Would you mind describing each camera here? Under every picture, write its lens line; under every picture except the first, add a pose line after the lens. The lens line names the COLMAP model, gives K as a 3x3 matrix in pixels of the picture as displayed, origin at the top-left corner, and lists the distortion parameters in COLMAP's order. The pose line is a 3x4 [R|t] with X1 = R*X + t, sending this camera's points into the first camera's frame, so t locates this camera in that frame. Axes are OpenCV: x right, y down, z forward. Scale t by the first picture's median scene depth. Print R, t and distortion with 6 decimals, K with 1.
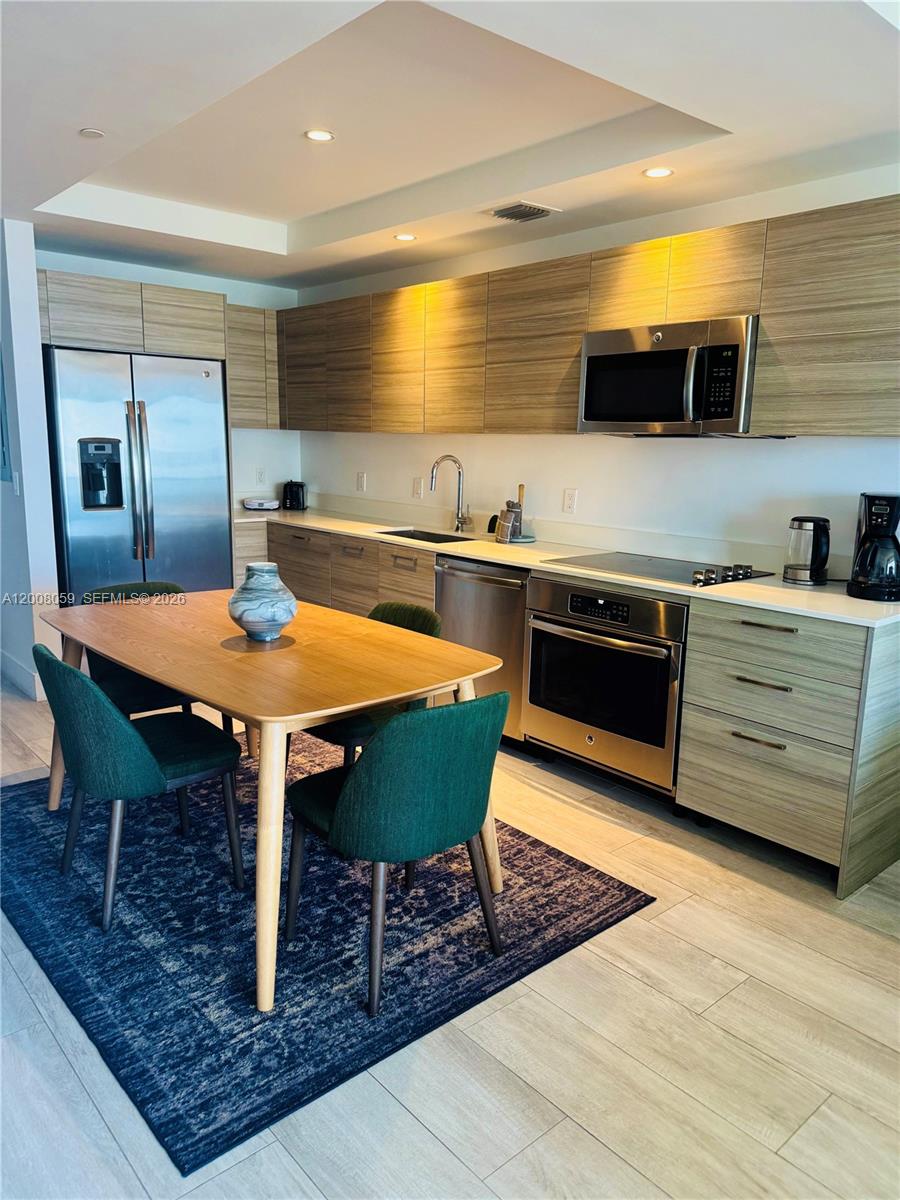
lens RADIAL K [[829.3, 0, 449.5], [0, 829.3, 605.0], [0, 0, 1]] dist [0.025720, -0.060372]
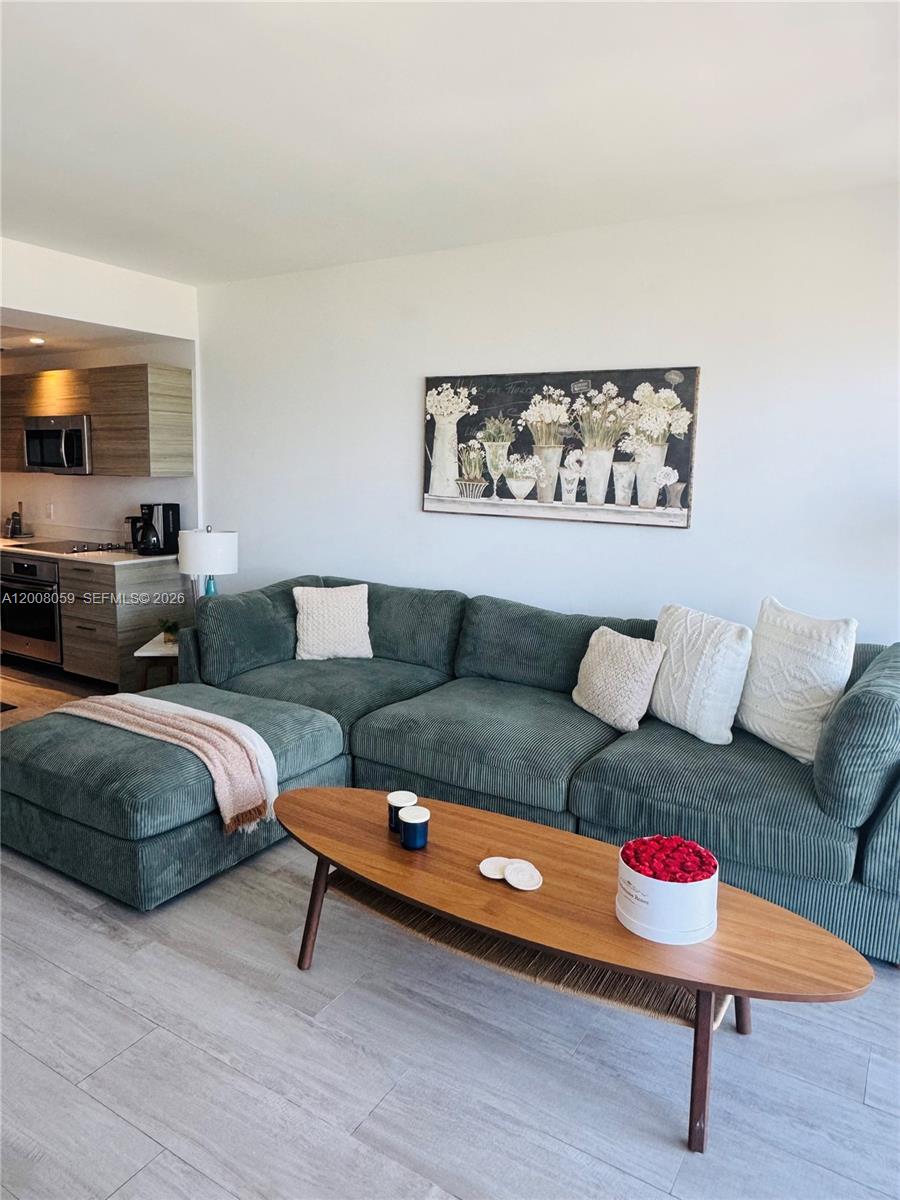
lens RADIAL K [[794.0, 0, 448.7], [0, 794.0, 571.8], [0, 0, 1]] dist [-0.006335, -0.004931]
pose [[0.956277, -0.037195, 0.290087, 0.609870], [0.053288, 0.997436, -0.047772, 0.153362], [-0.287566, 0.061141, 0.955807, -0.991693]]
